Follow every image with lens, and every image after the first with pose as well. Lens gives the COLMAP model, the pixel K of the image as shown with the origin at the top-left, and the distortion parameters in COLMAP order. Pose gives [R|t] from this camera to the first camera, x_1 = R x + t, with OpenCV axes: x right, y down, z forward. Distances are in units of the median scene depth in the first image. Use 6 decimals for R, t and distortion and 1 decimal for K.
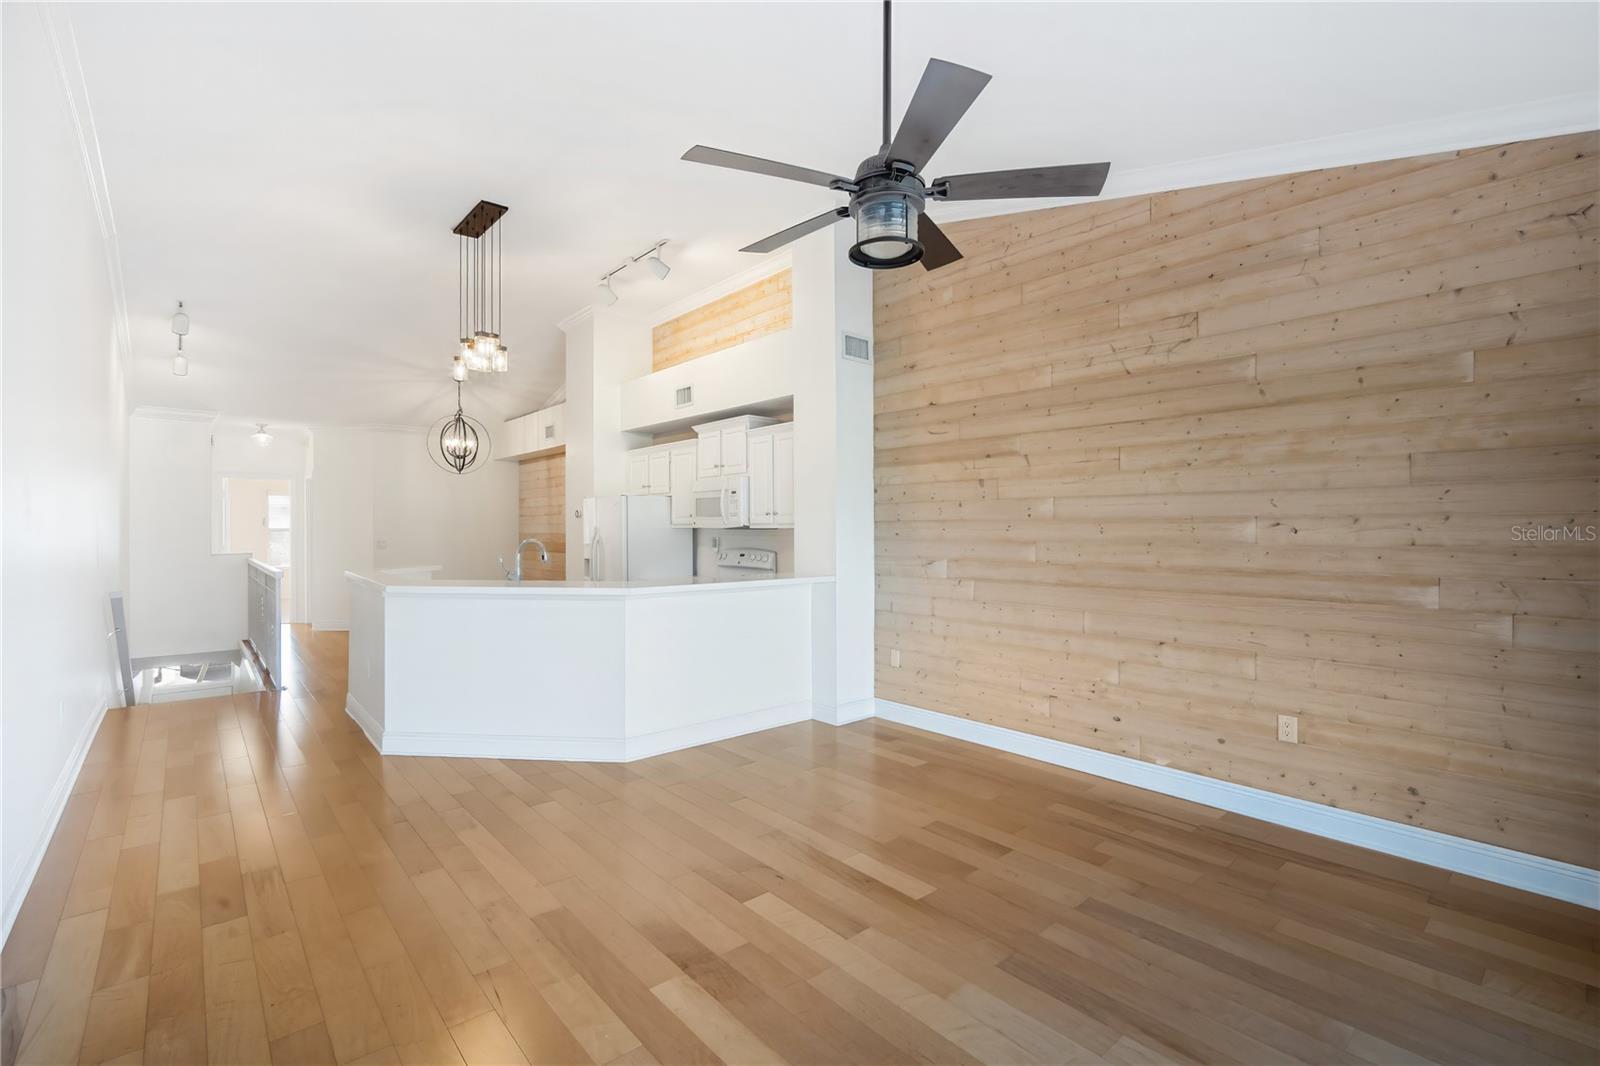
lens RADIAL K [[710.0, 0, 793.4], [0, 710.0, 527.0], [0, 0, 1]] dist [0.000470, 0.001942]
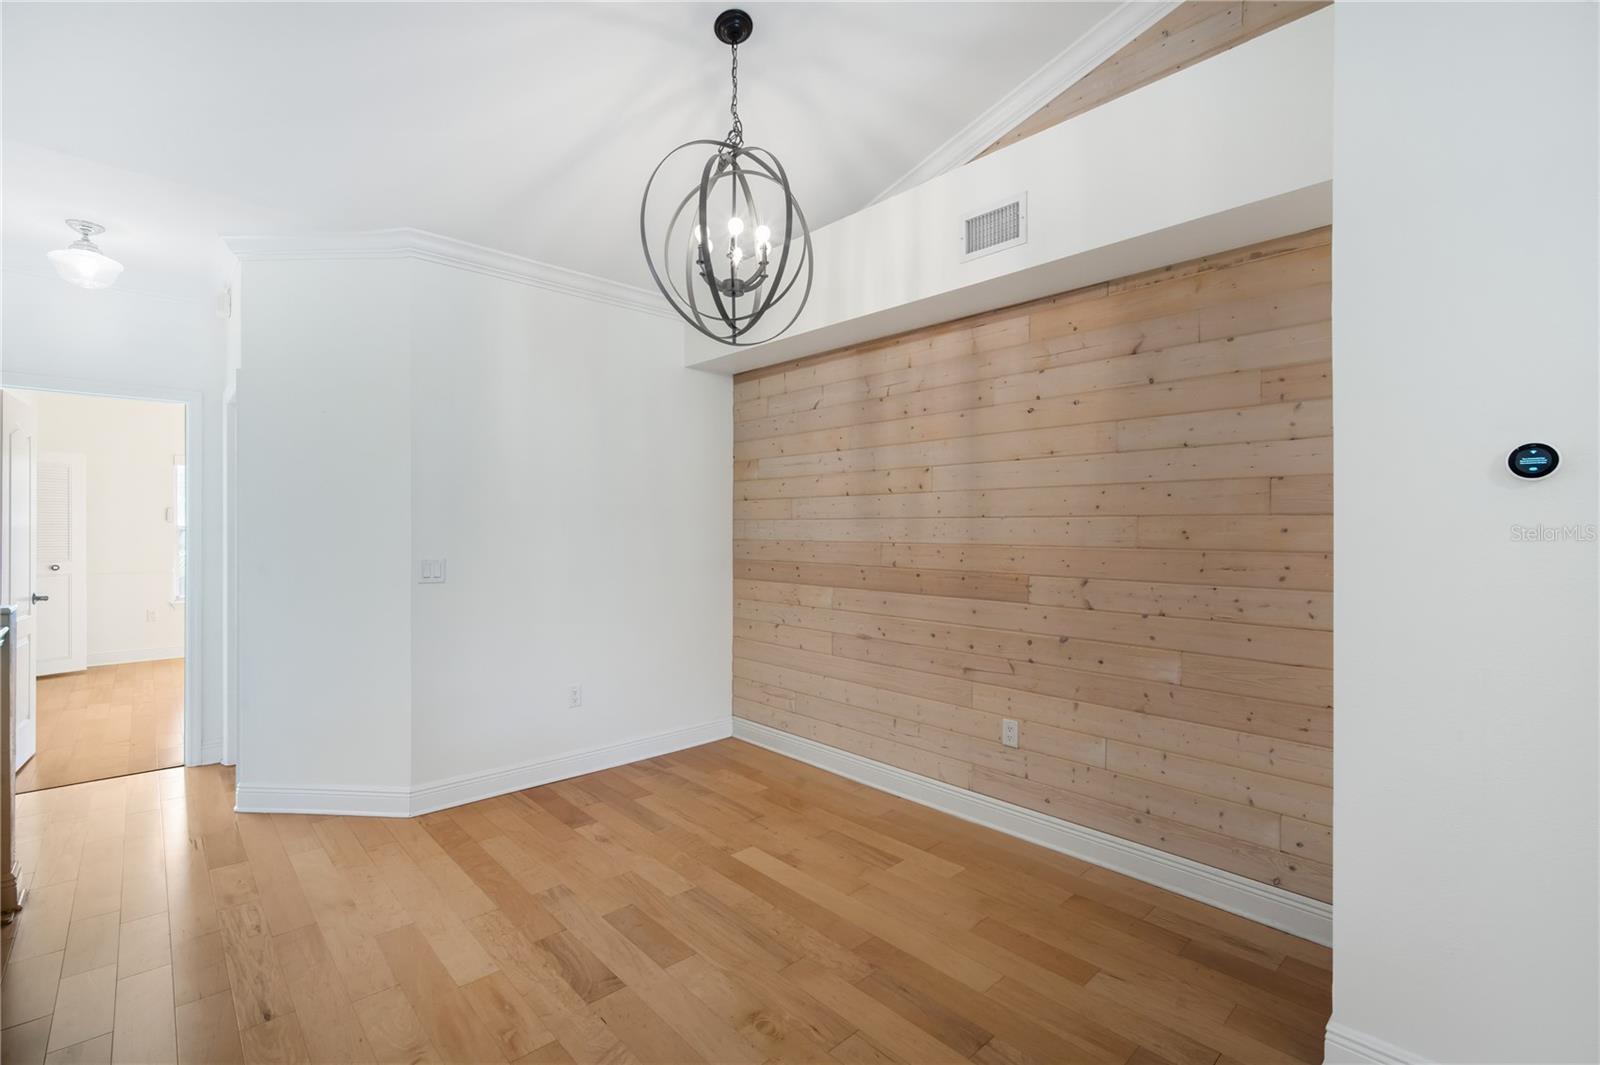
lens RADIAL K [[710.0, 0, 787.1], [0, 710.0, 537.3], [0, 0, 1]] dist [0.000470, 0.001942]
pose [[0.999387, 0.004073, 0.034768, -0.918549], [-0.004585, 0.999882, 0.014676, 0.002230], [-0.034704, -0.014826, 0.999288, 1.403458]]
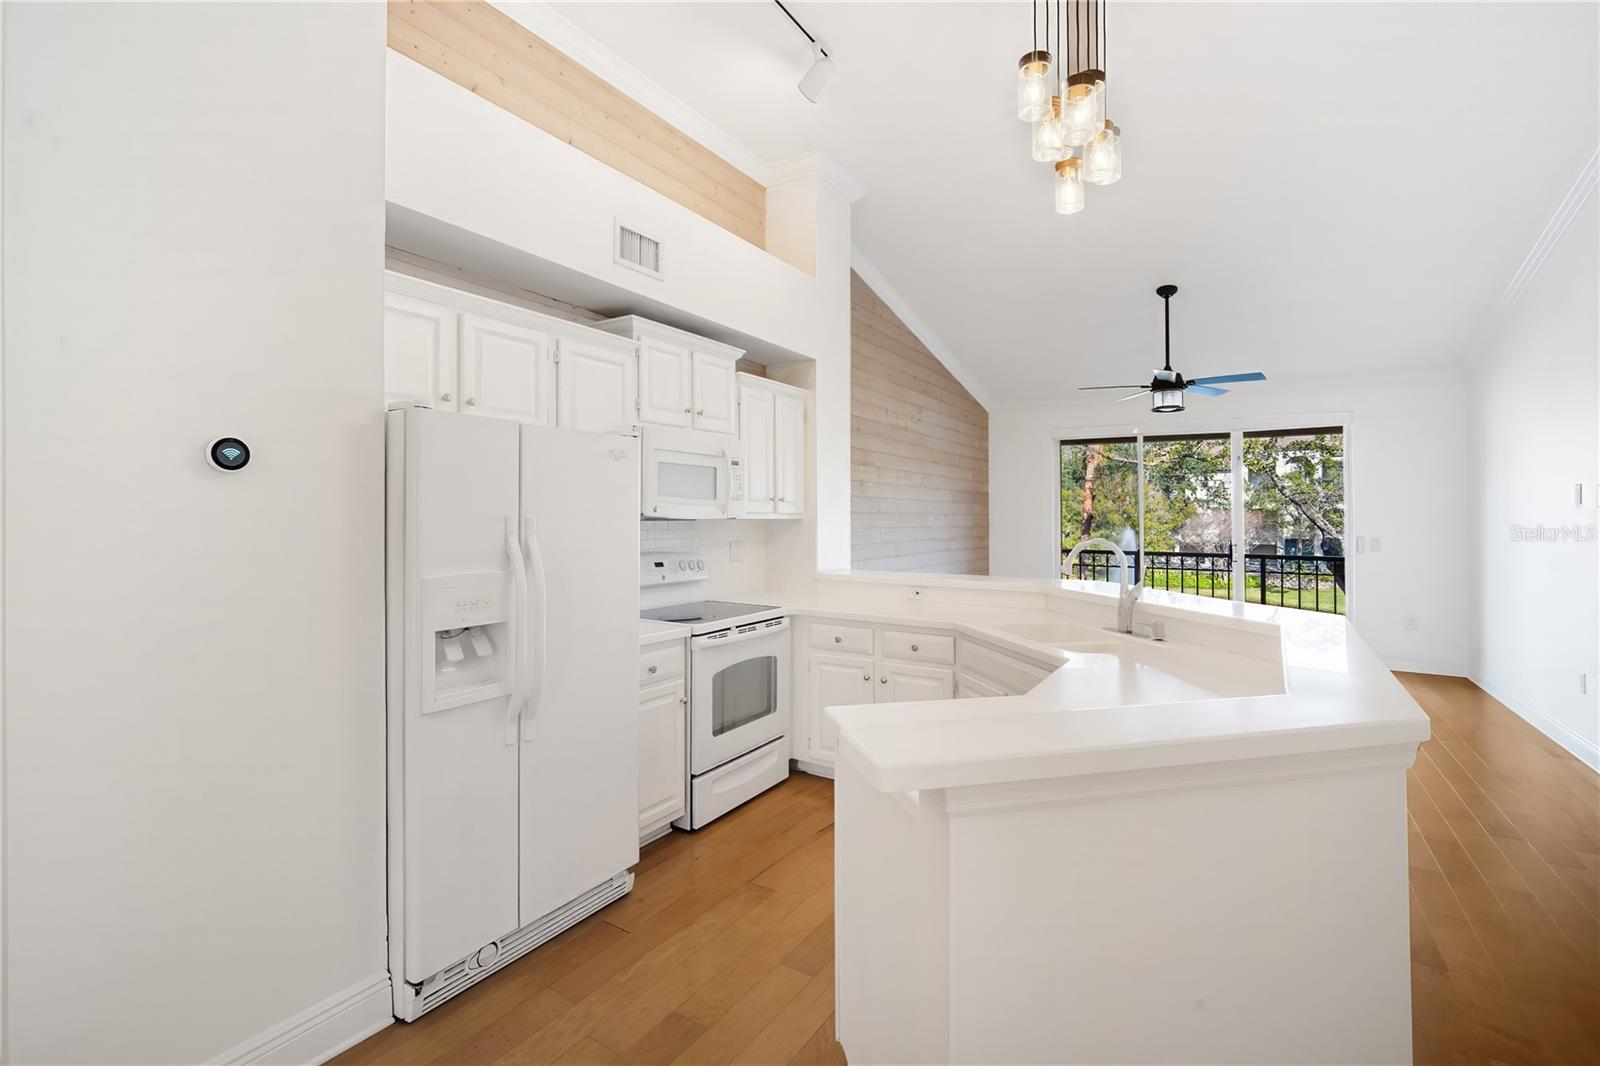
lens RADIAL K [[710.0, 0, 796.0], [0, 710.0, 506.2], [0, 0, 1]] dist [0.000470, 0.001942]
pose [[-0.276998, 0.014249, 0.960765, -1.035871], [-0.006701, 0.999837, -0.016761, 0.000229], [-0.960847, -0.011081, -0.276858, 1.628130]]
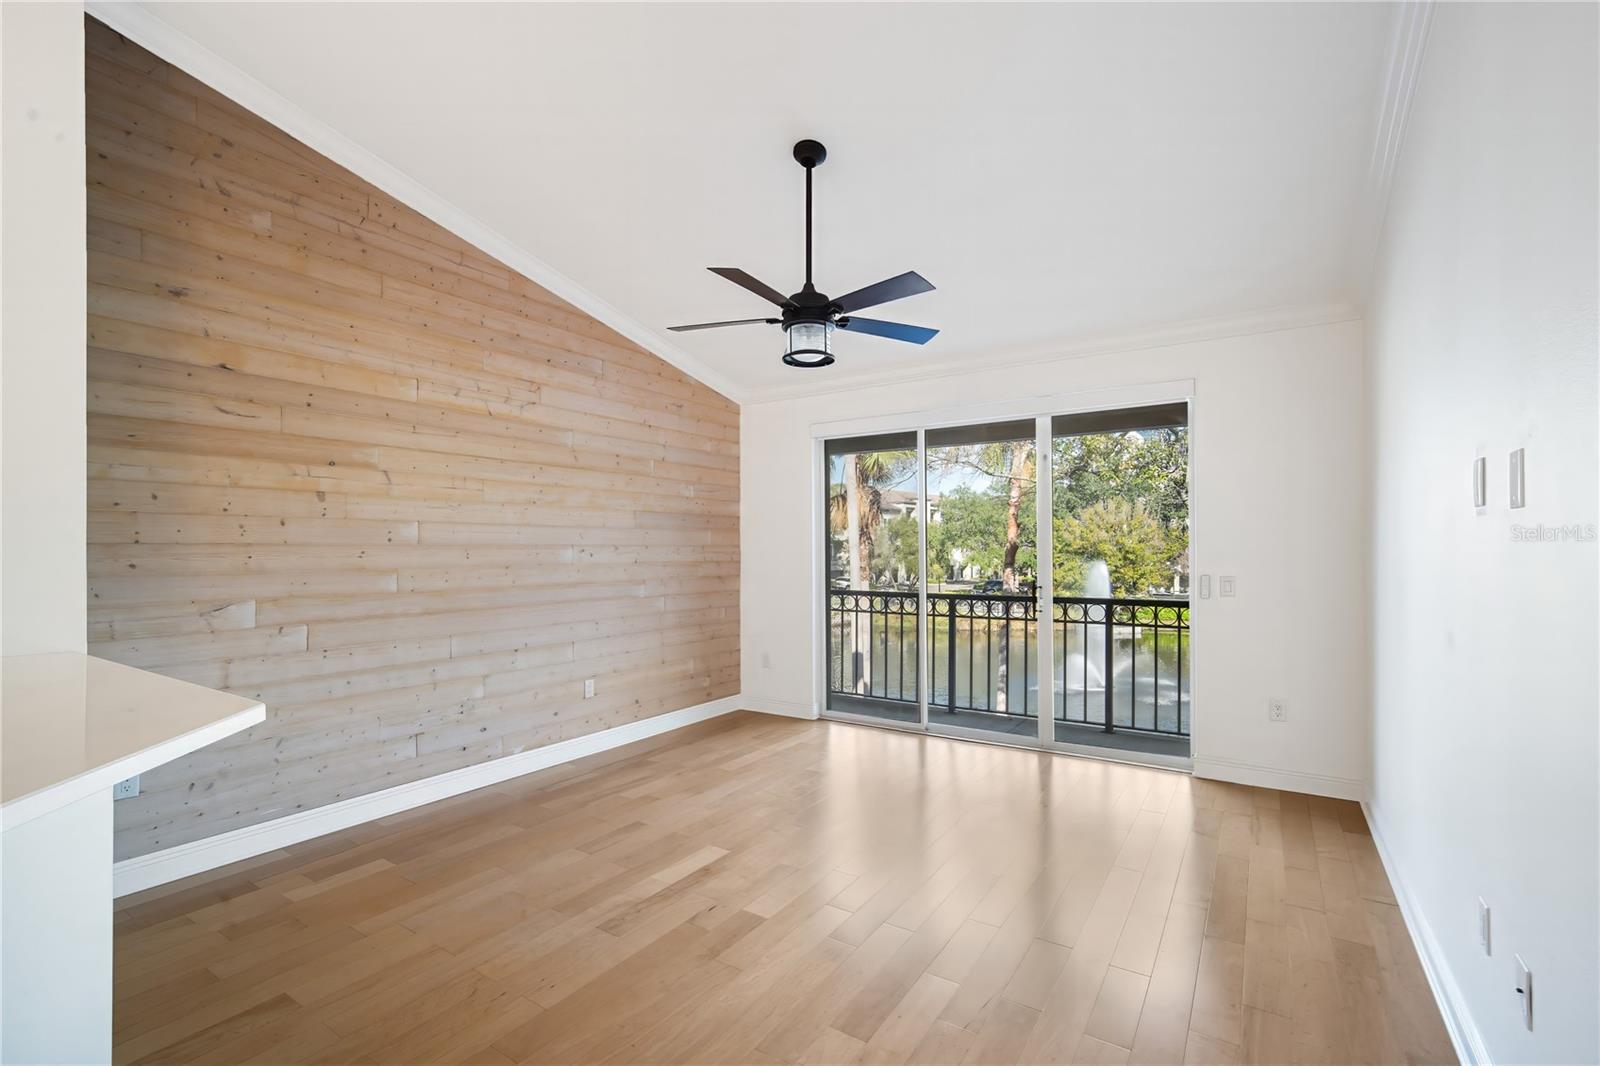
lens RADIAL K [[710.0, 0, 787.6], [0, 710.0, 548.8], [0, 0, 1]] dist [0.000470, 0.001942]
pose [[-0.250354, 0.006506, 0.968133, -0.677653], [0.005329, 0.999972, -0.005342, 0.002161], [-0.968140, 0.003821, -0.250381, 0.779167]]
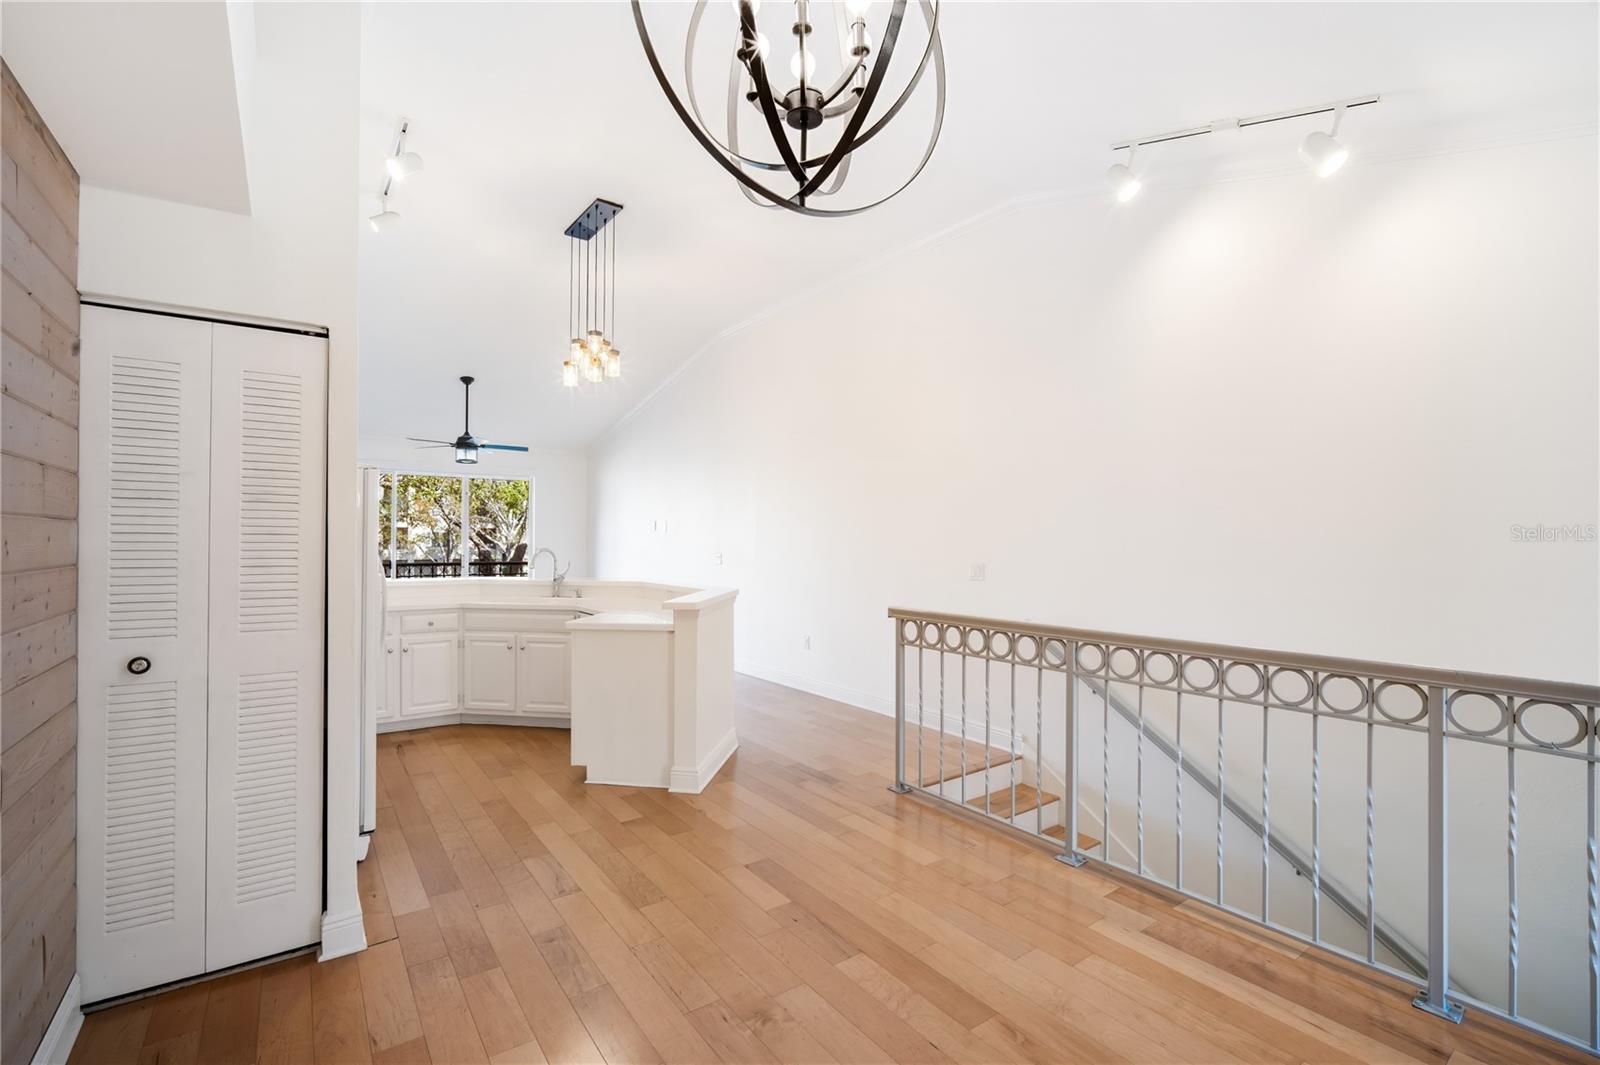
lens RADIAL K [[710.0, 0, 798.6], [0, 710.0, 538.4], [0, 0, 1]] dist [0.000470, 0.001942]
pose [[-0.995082, -0.003737, 0.098983, -1.043827], [-0.004064, 0.999987, -0.003105, 0.002785], [-0.098970, -0.003492, -0.995084, 2.453391]]
